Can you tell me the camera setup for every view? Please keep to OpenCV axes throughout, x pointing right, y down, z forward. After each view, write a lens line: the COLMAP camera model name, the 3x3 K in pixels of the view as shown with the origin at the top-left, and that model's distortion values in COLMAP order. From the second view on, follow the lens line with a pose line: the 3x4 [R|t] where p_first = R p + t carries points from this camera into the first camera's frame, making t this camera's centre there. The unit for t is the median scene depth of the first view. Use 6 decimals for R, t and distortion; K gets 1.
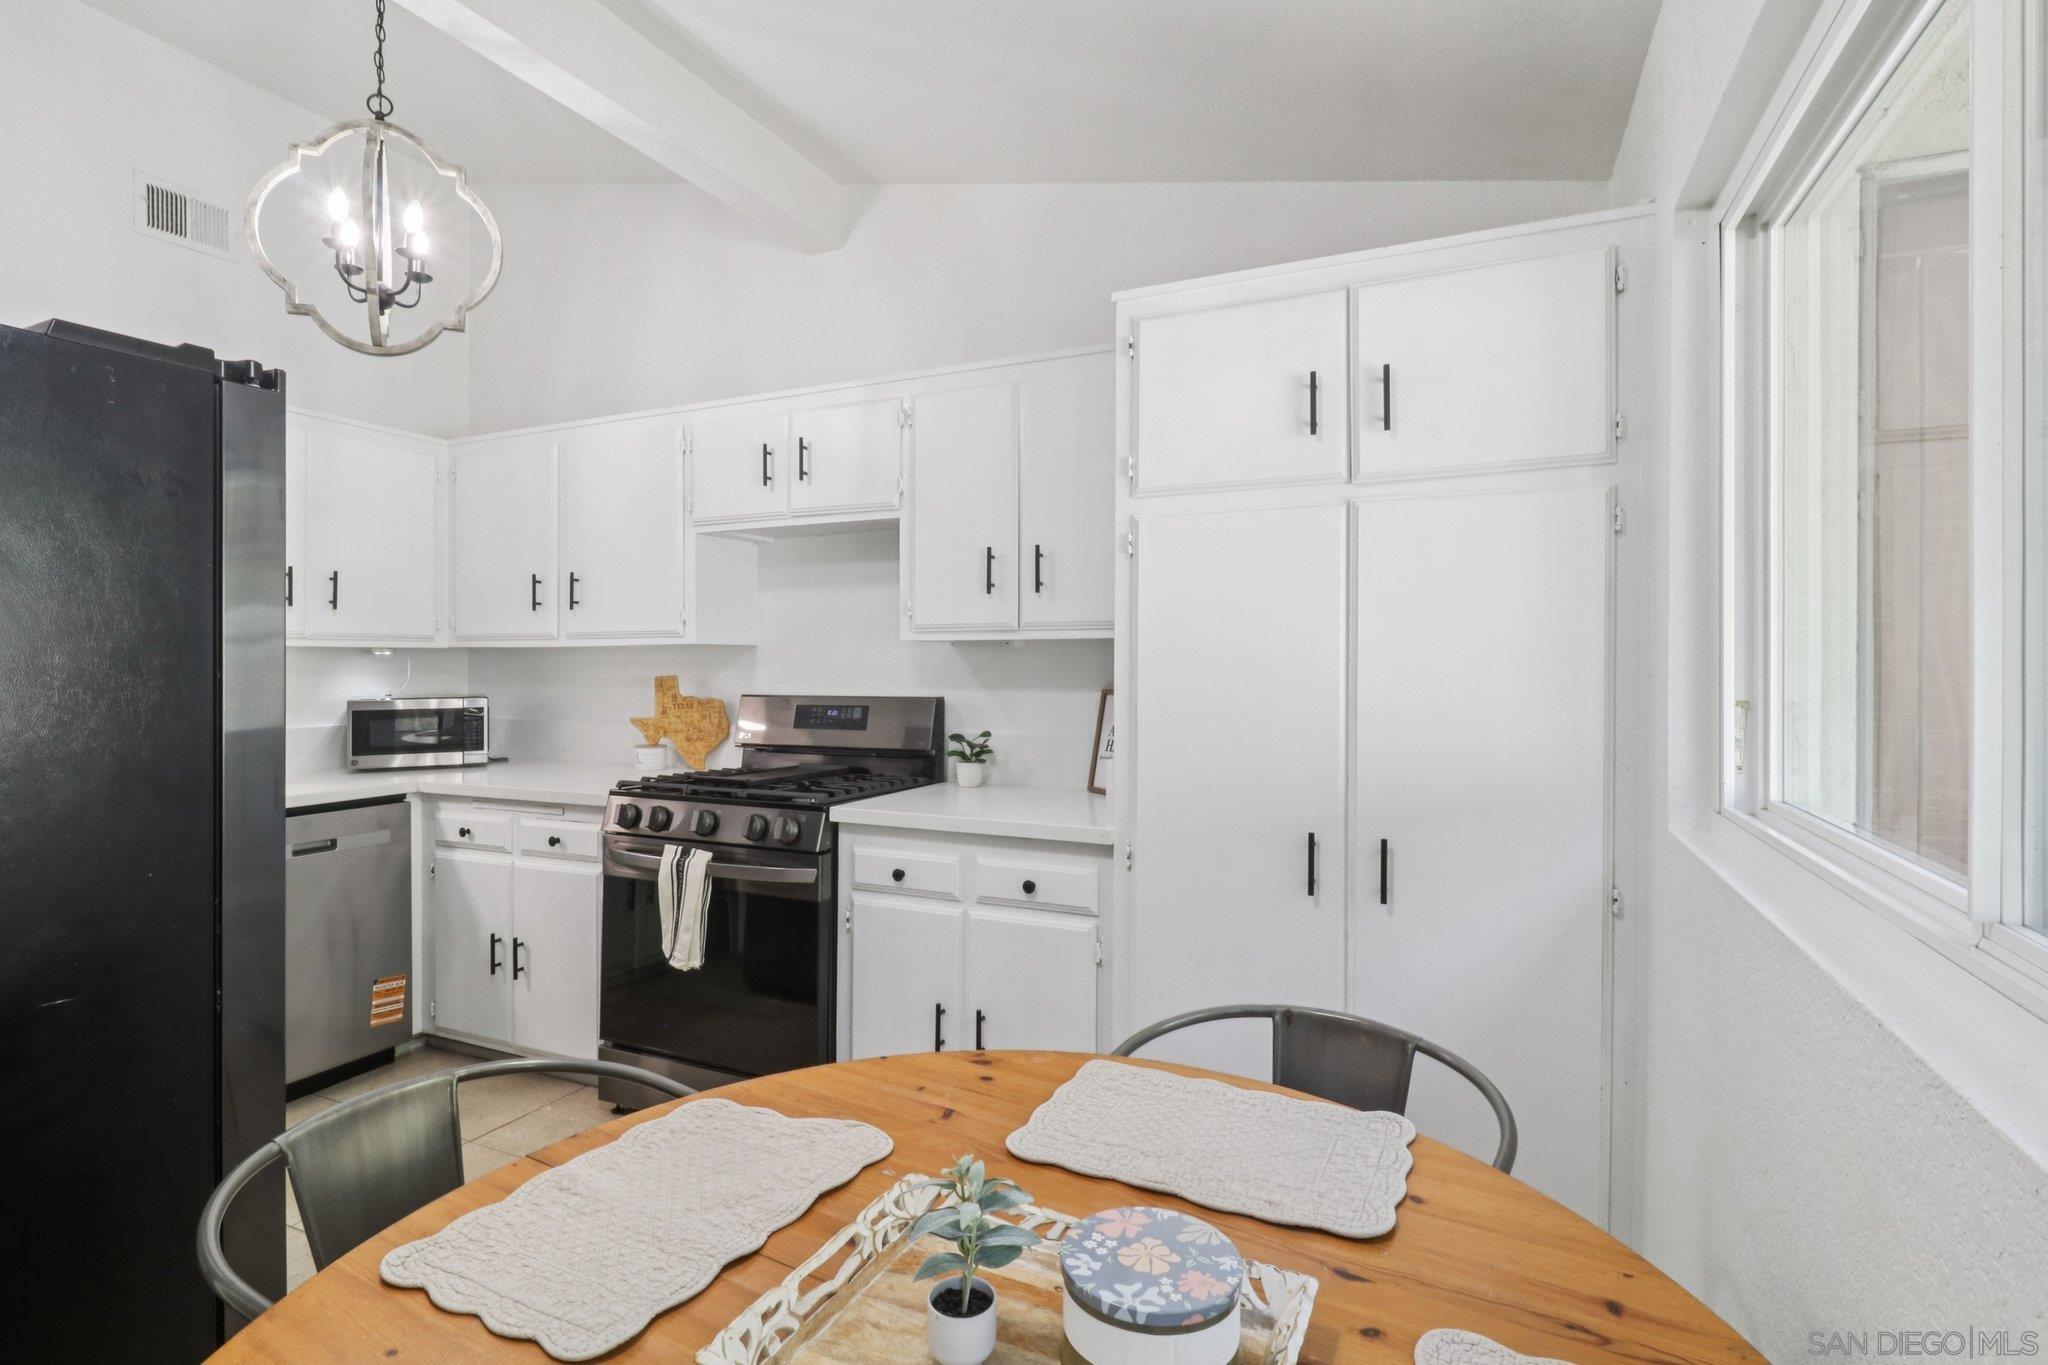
lens RADIAL K [[962.8, 0, 1026.0], [0, 962.8, 669.8], [0, 0, 1]] dist [-0.003068, -0.000002]
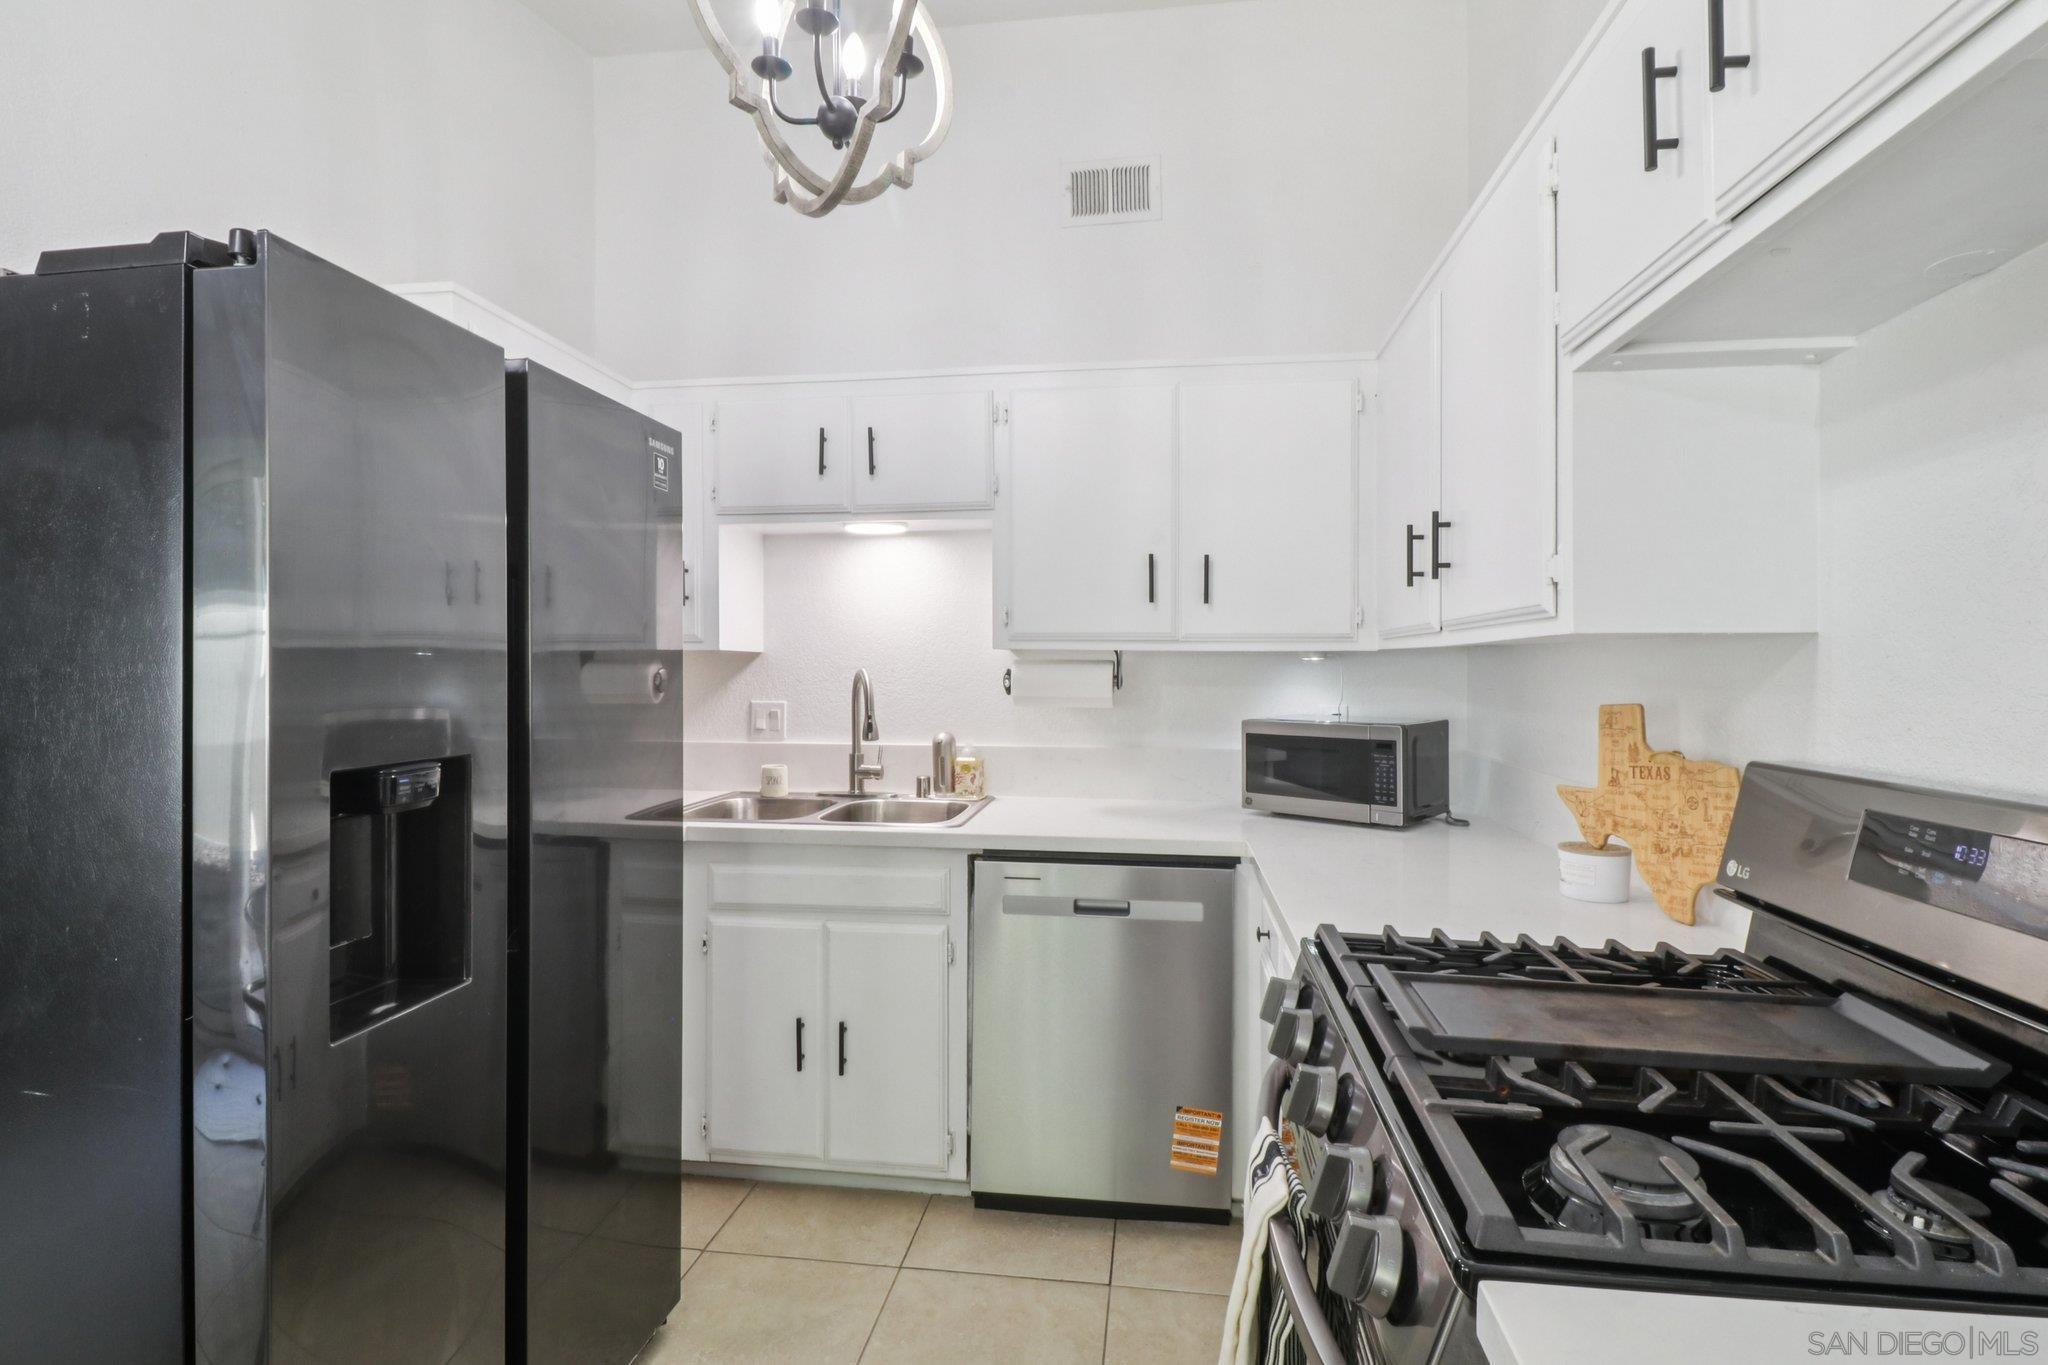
lens RADIAL K [[962.8, 0, 1022.1], [0, 962.8, 665.3], [0, 0, 1]] dist [-0.003068, -0.000002]
pose [[0.281114, 0.000052, -0.959675, -0.005765], [-0.007985, 0.999966, -0.002284, -0.009420], [0.959641, 0.008305, 0.281104, 0.590038]]
